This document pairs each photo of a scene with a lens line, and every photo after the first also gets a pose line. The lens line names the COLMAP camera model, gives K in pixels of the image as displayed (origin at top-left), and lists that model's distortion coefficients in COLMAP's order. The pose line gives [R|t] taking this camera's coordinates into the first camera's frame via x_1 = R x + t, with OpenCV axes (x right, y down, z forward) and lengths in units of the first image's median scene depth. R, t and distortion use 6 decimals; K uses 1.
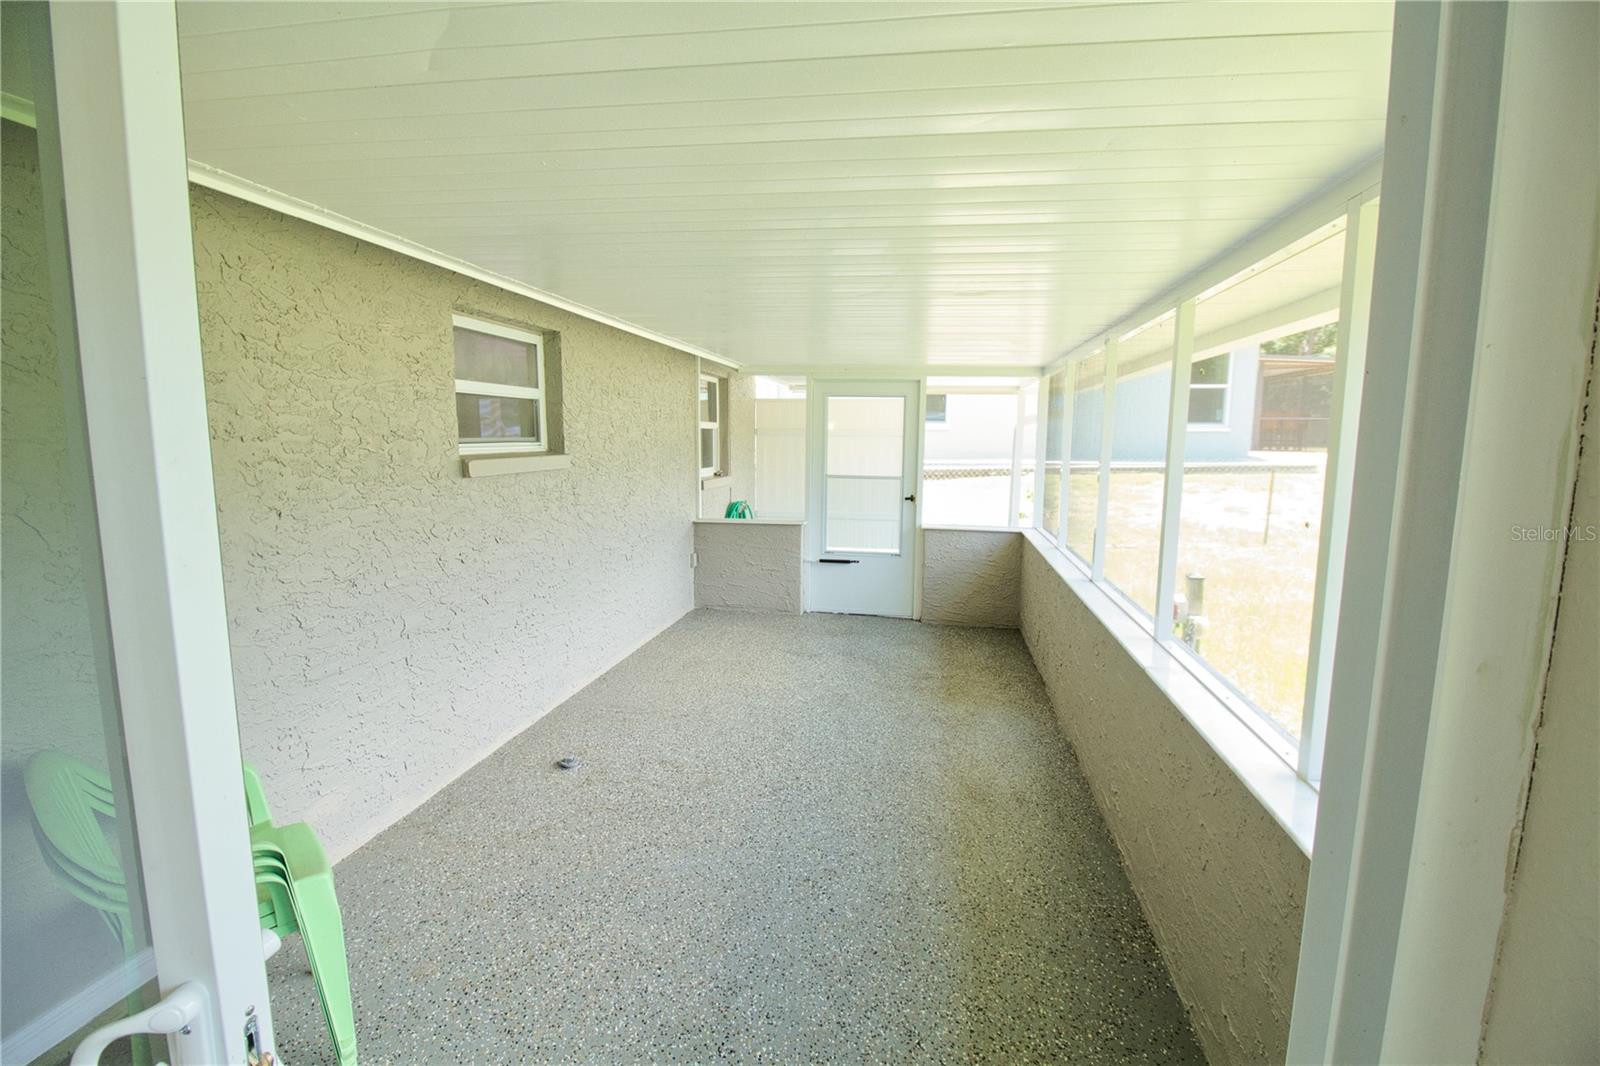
lens RADIAL K [[740.7, 0, 795.5], [0, 740.7, 538.6], [0, 0, 1]] dist [-0.000542, -0.012579]
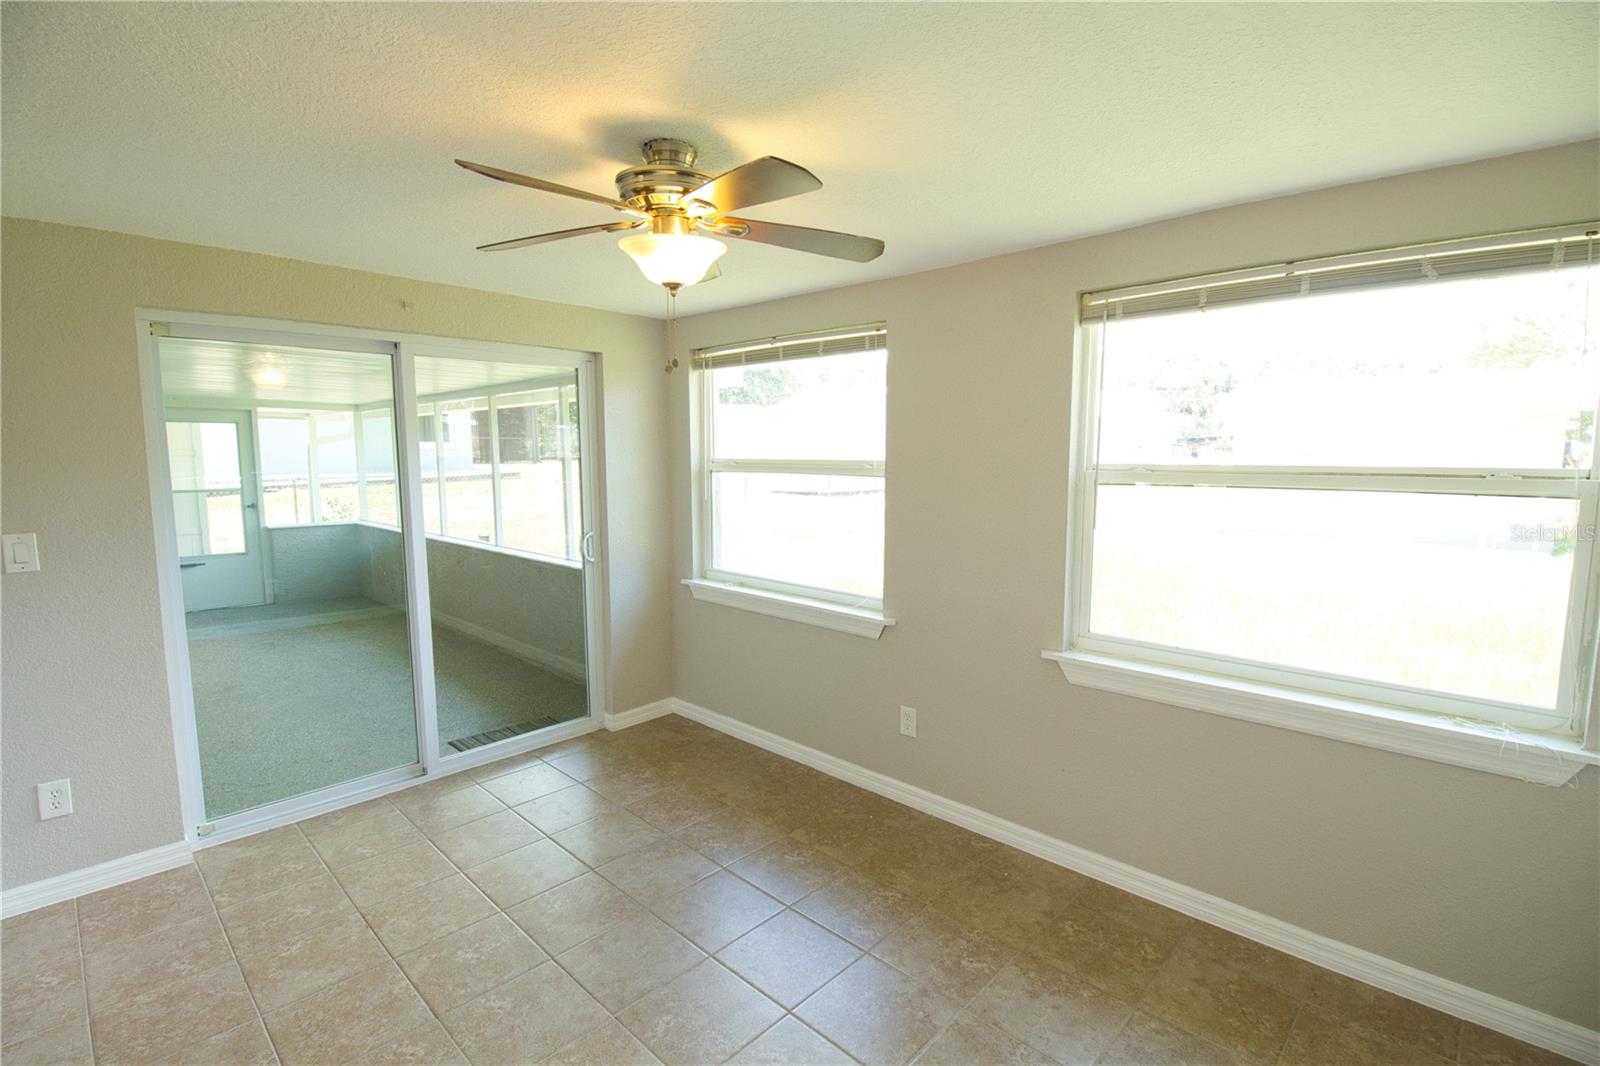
lens RADIAL K [[740.7, 0, 805.4], [0, 740.7, 534.5], [0, 0, 1]] dist [-0.000542, -0.012579]
pose [[0.536223, -0.100259, 0.838101, -0.400733], [0.122647, 0.991638, 0.040156, 0.058224], [-0.835118, 0.081258, 0.544036, -0.439764]]
